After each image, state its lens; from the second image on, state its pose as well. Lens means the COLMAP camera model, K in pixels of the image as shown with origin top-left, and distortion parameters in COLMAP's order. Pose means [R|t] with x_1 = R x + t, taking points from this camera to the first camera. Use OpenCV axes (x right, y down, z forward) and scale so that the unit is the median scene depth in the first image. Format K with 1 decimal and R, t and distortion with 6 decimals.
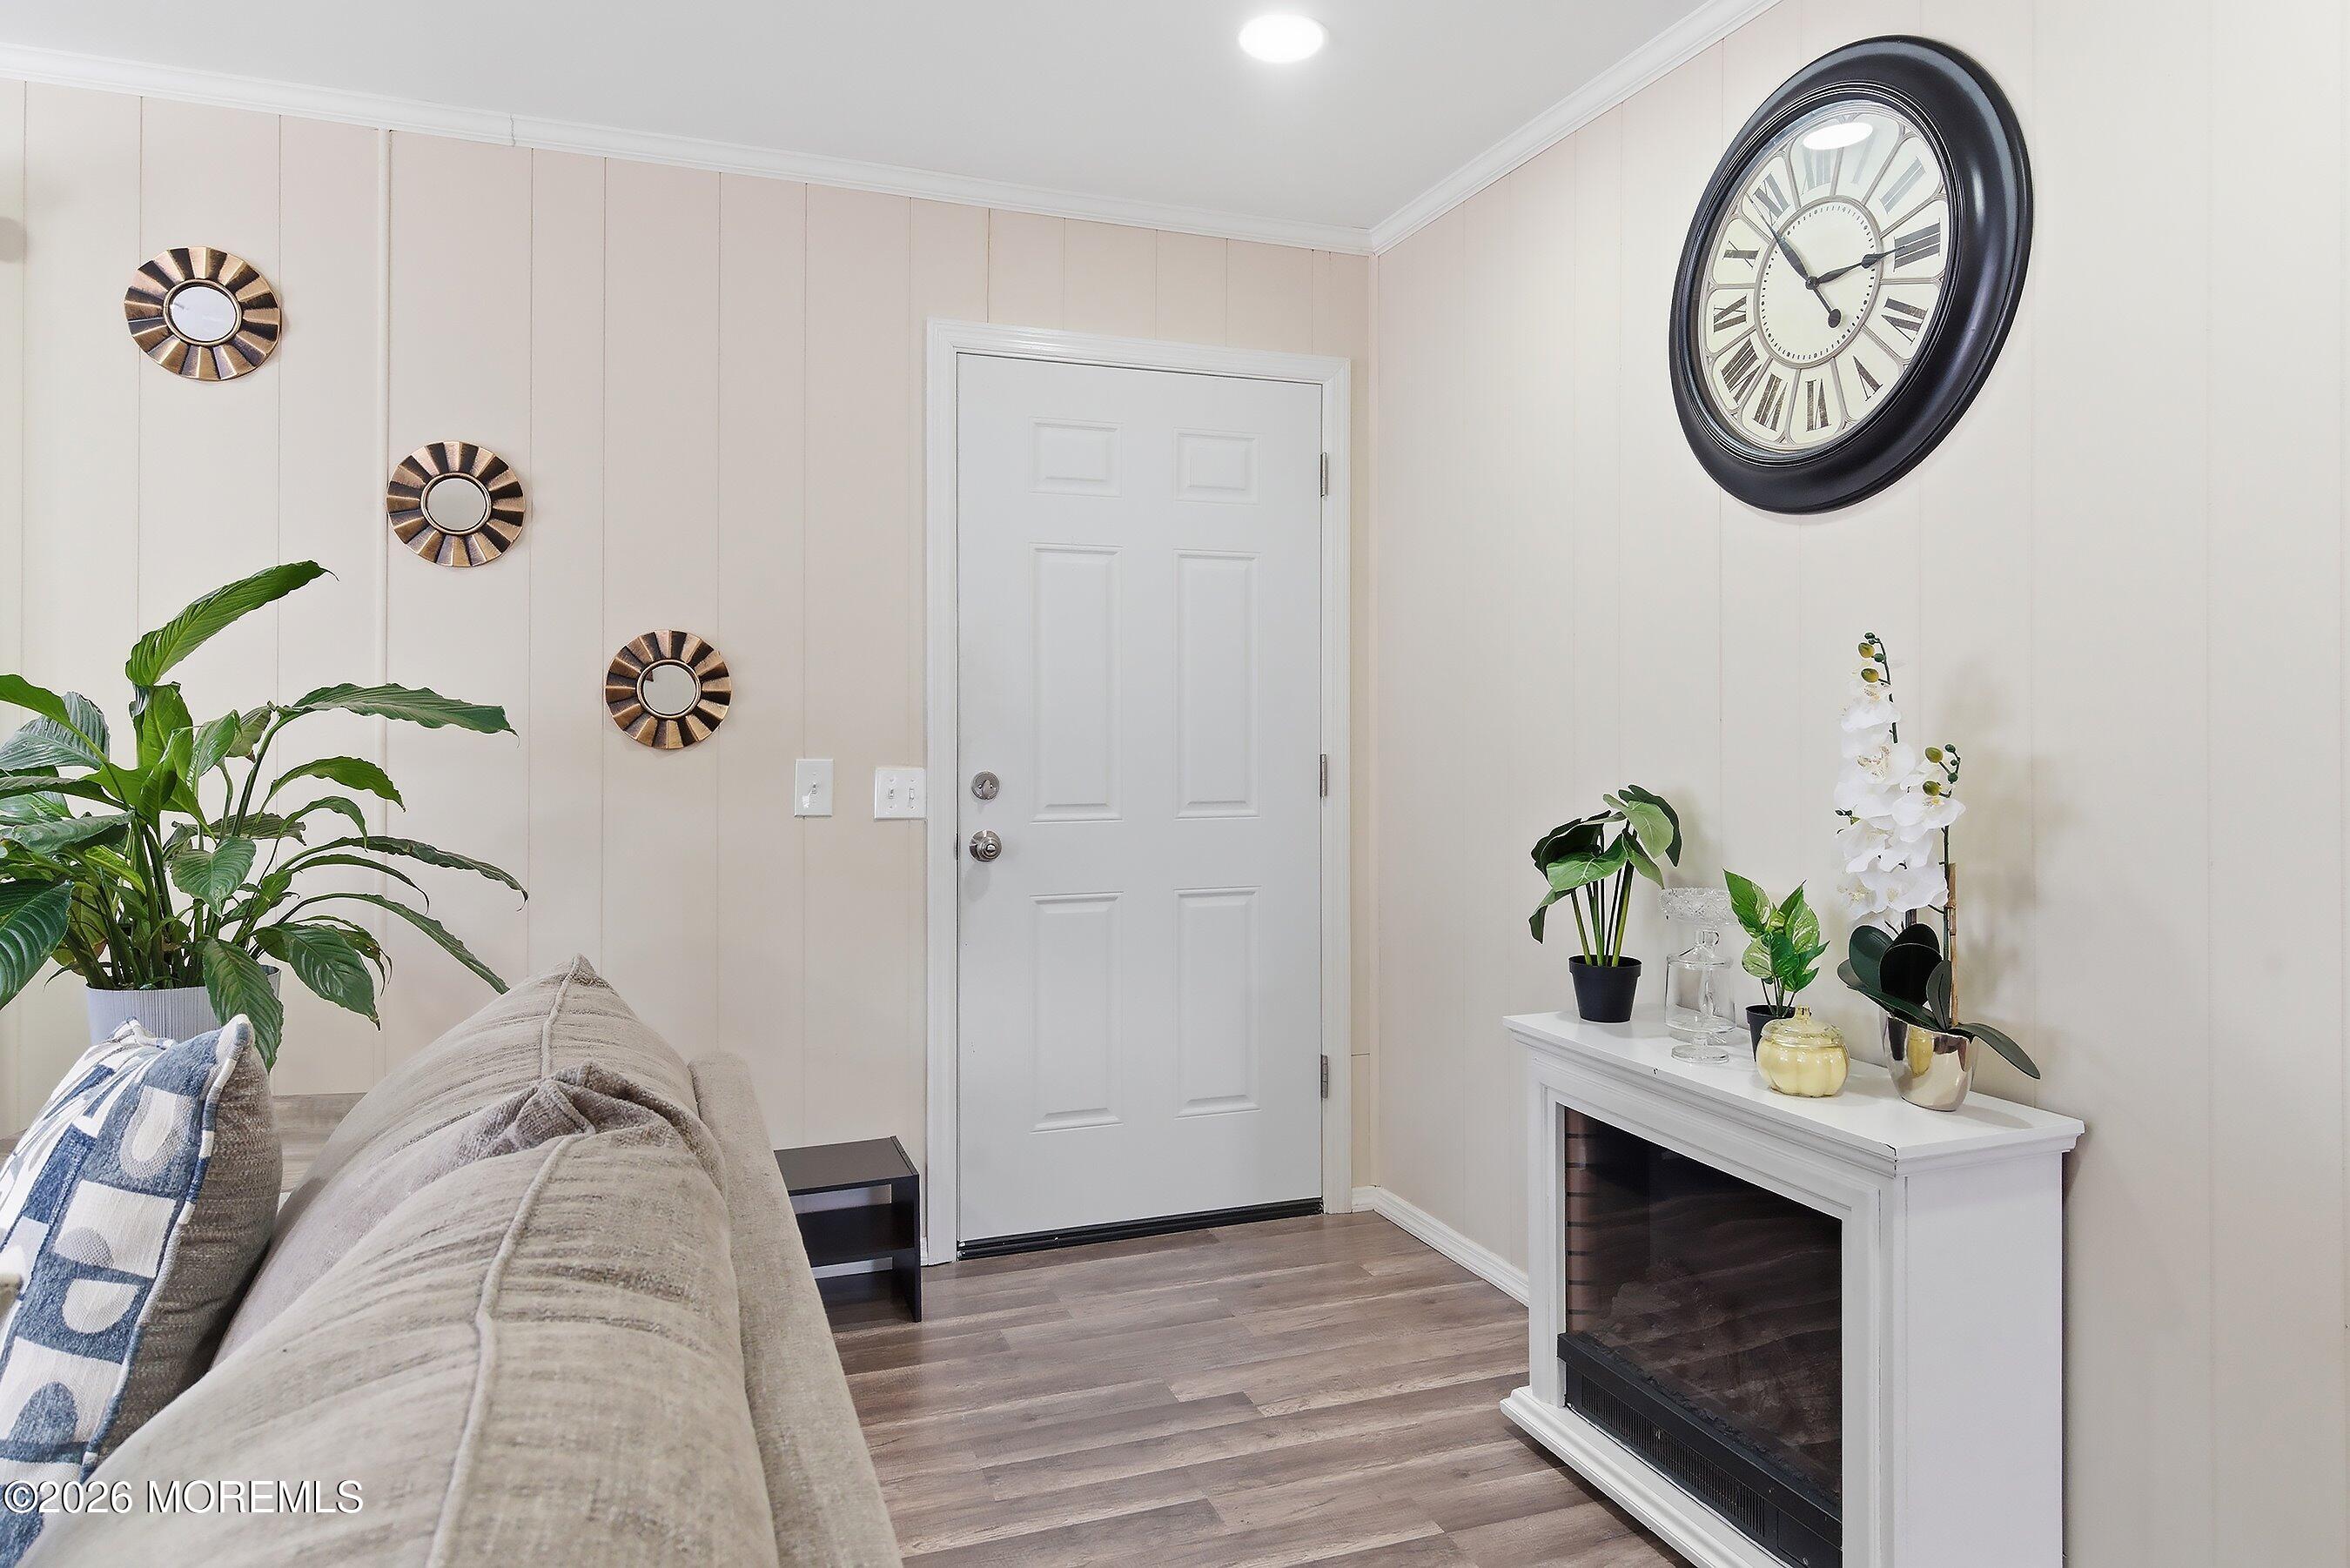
lens RADIAL K [[1403.0, 0, 1124.8], [0, 1403.0, 724.4], [0, 0, 1]] dist [0.006823, -0.006088]
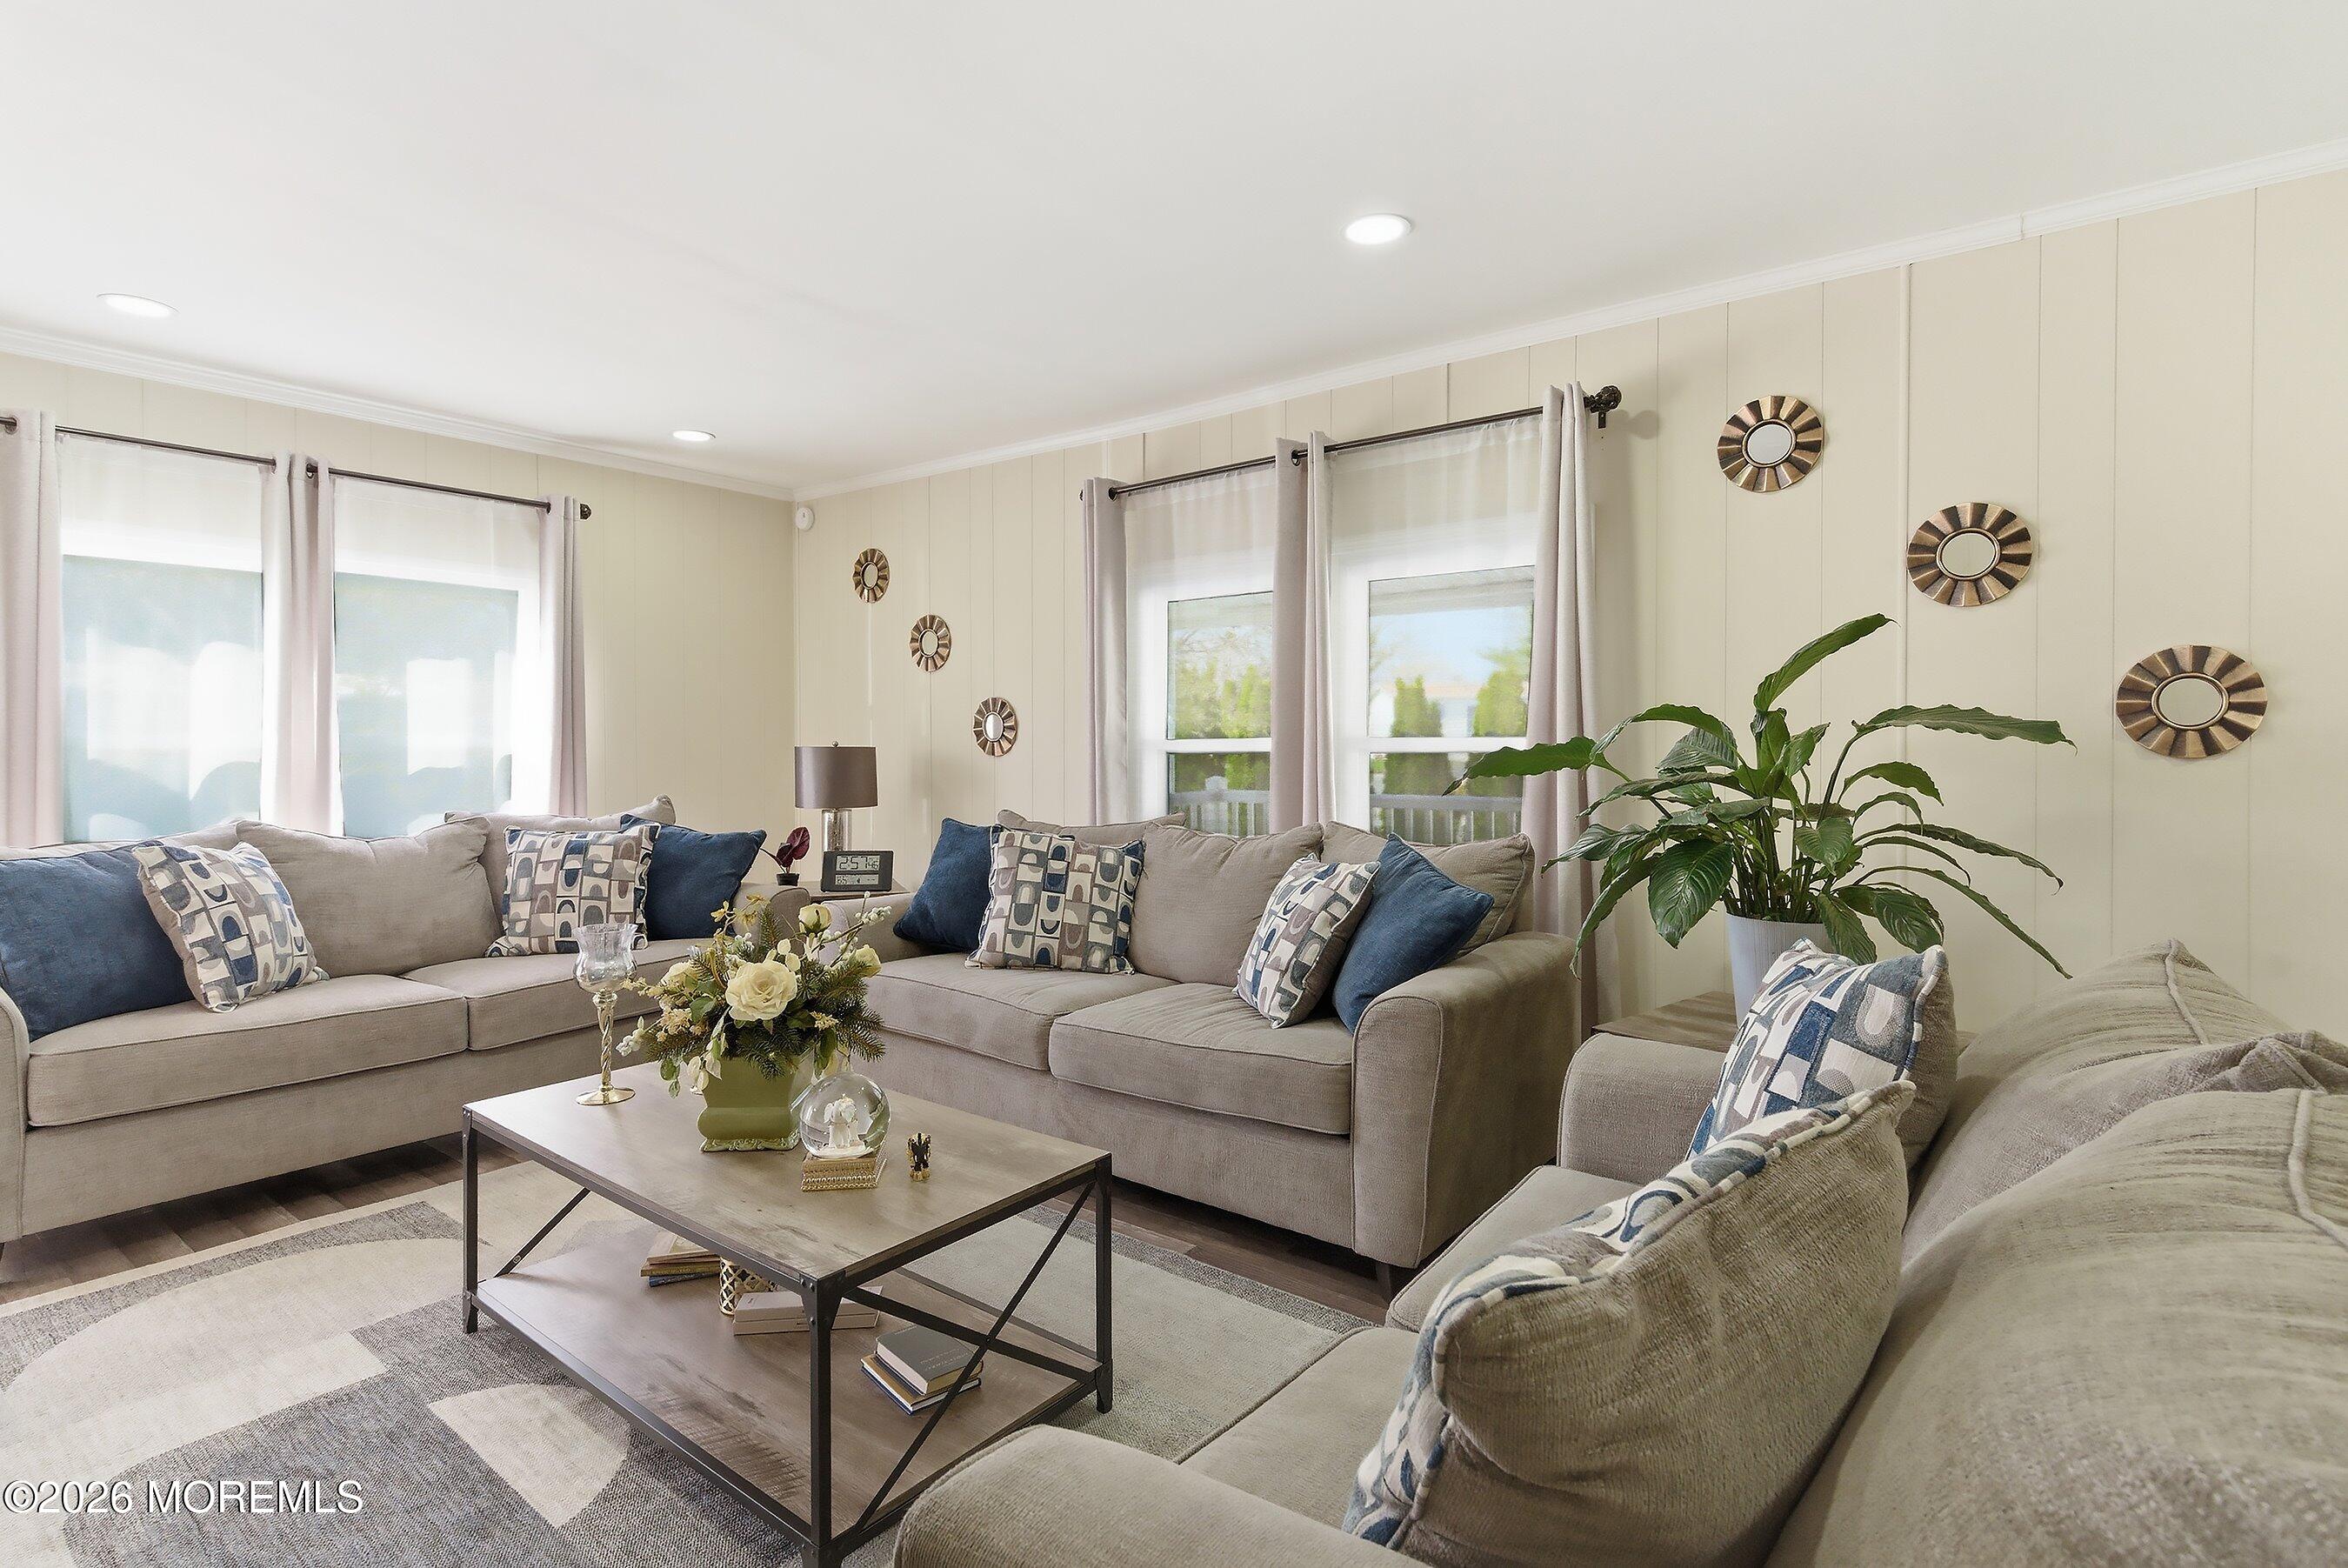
lens RADIAL K [[1120.7, 0, 1205.6], [0, 1120.7, 752.0], [0, 0, 1]] dist [0.003930, 0.000670]
pose [[0.565628, 0.004432, -0.824649, -0.058138], [0.006404, 0.999932, 0.009766, -0.000388], [0.824636, -0.010805, 0.565561, -0.110445]]
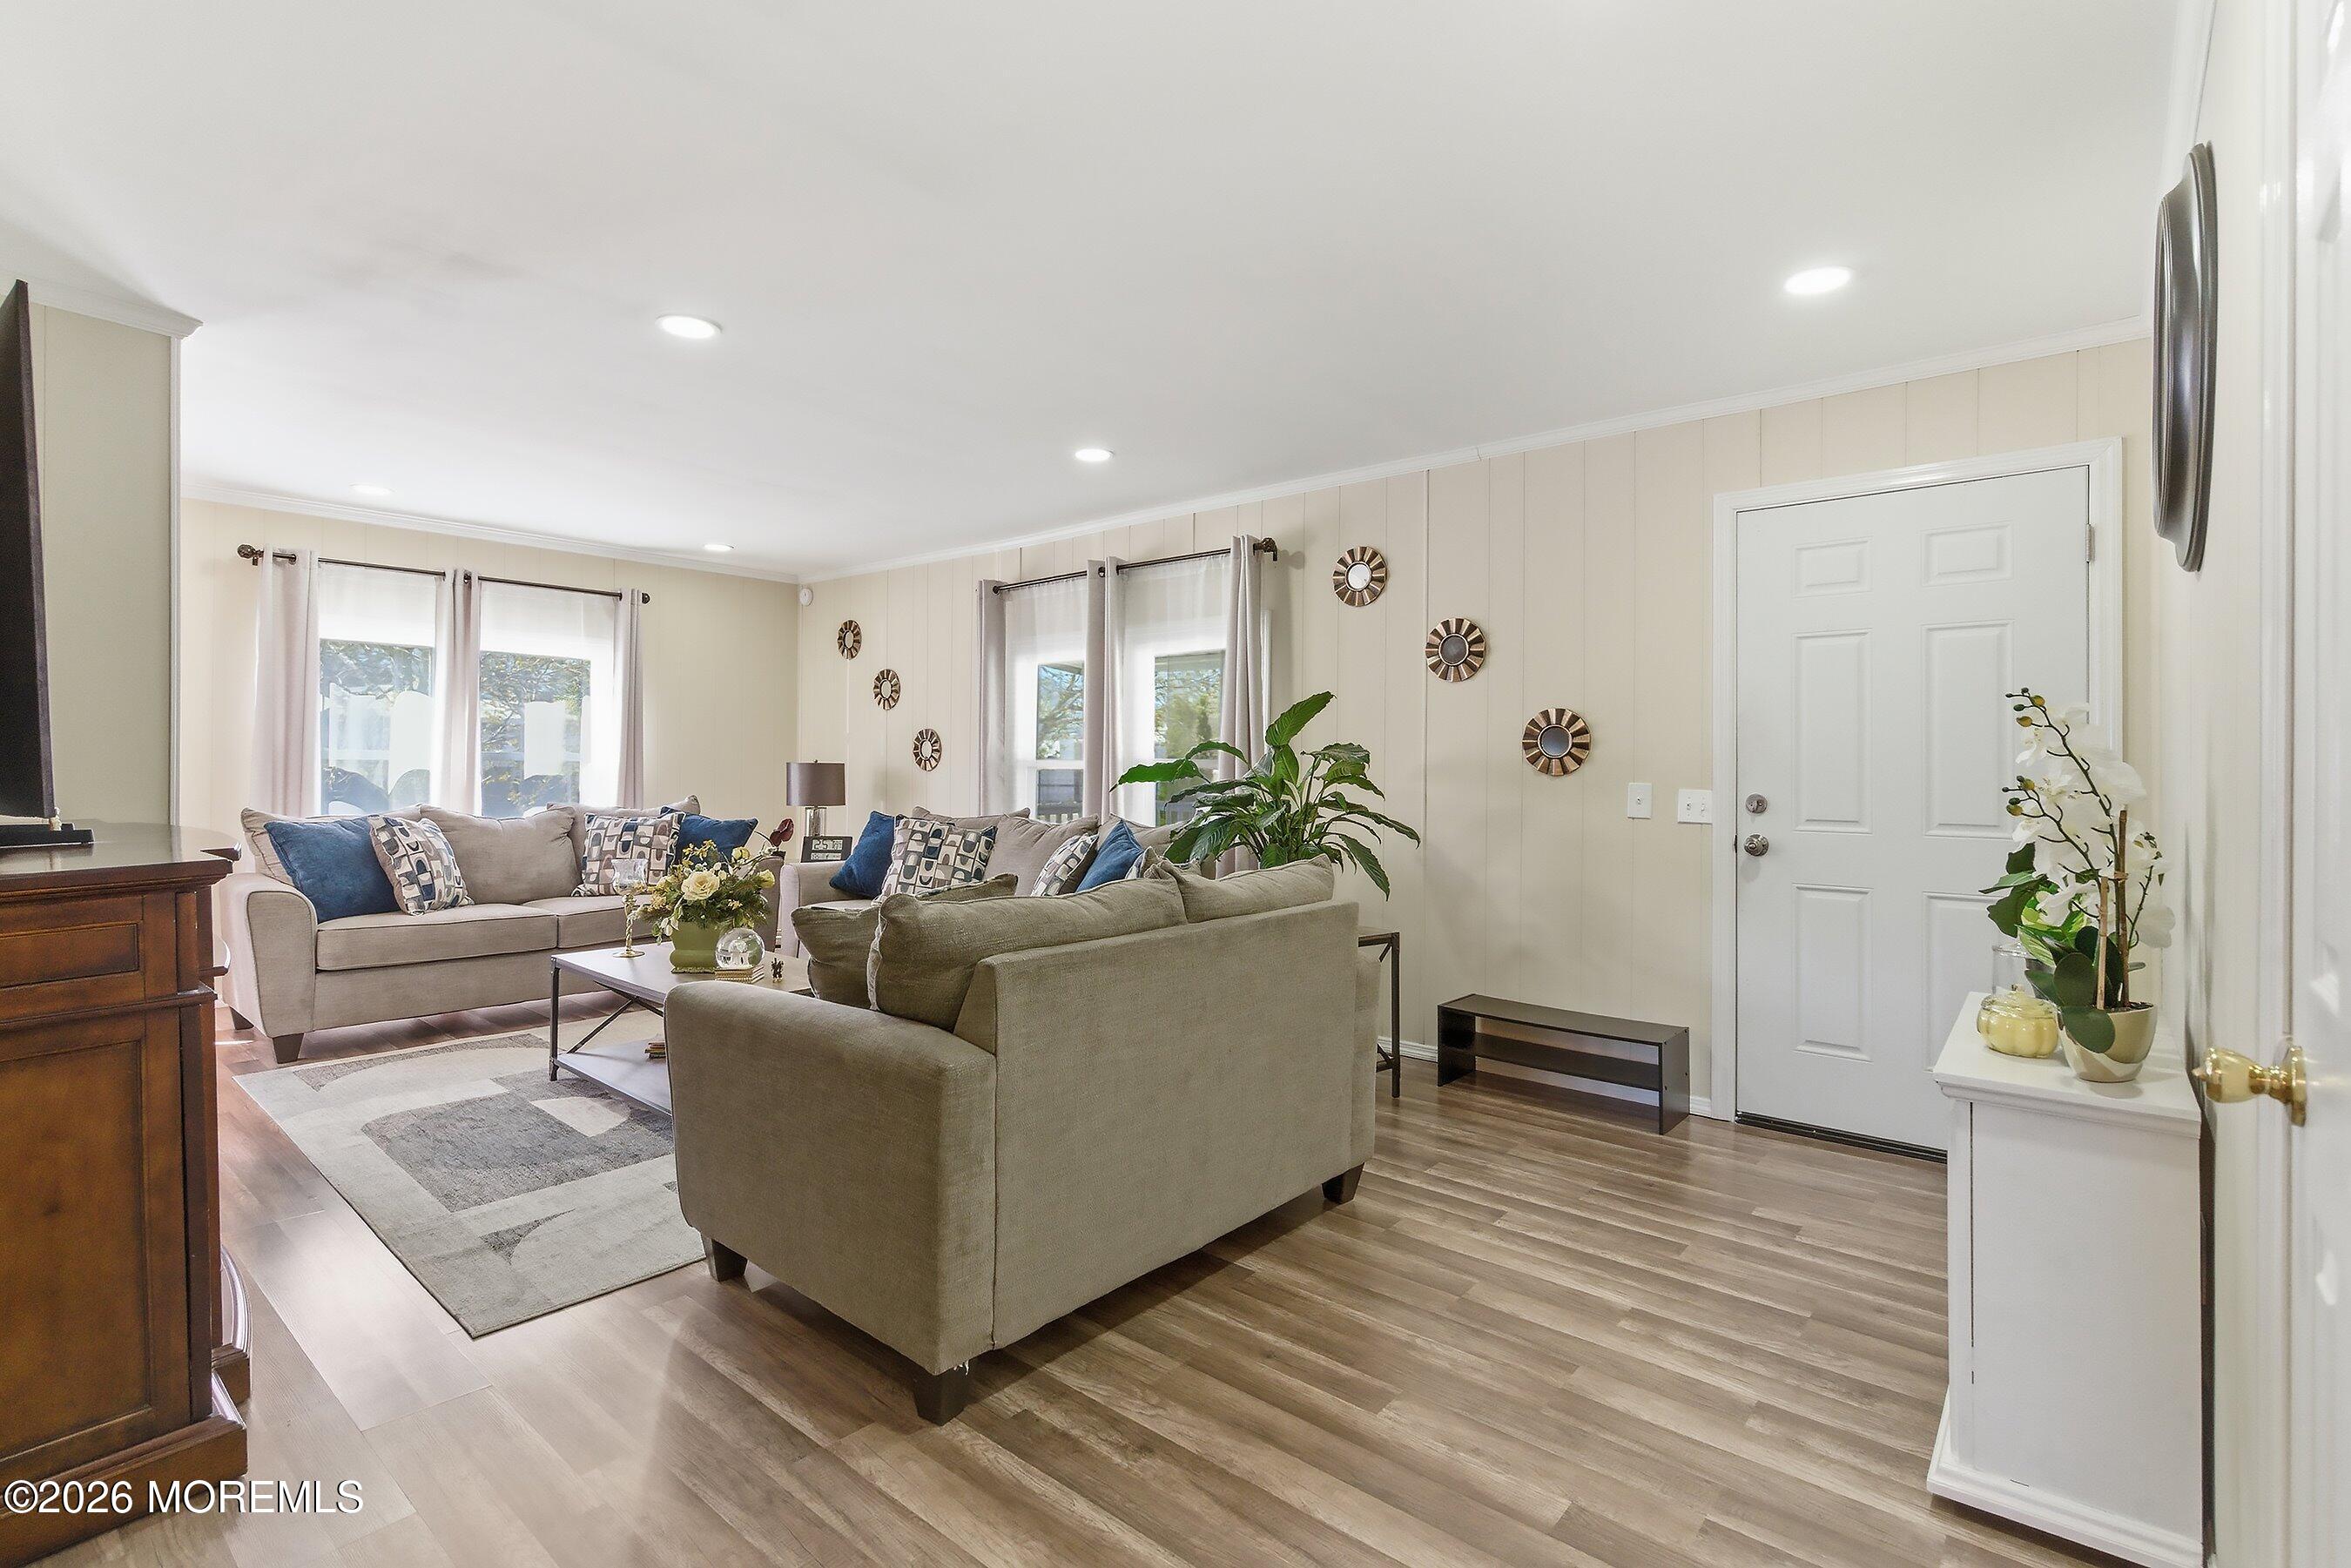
lens RADIAL K [[1083.6, 0, 1208.5], [0, 1083.6, 753.4], [0, 0, 1]] dist [0.005574, -0.000588]
pose [[0.521918, -0.006129, -0.852974, 0.775400], [-0.002580, 0.999958, -0.008764, 0.003470], [0.852992, 0.006775, 0.521880, -0.106156]]
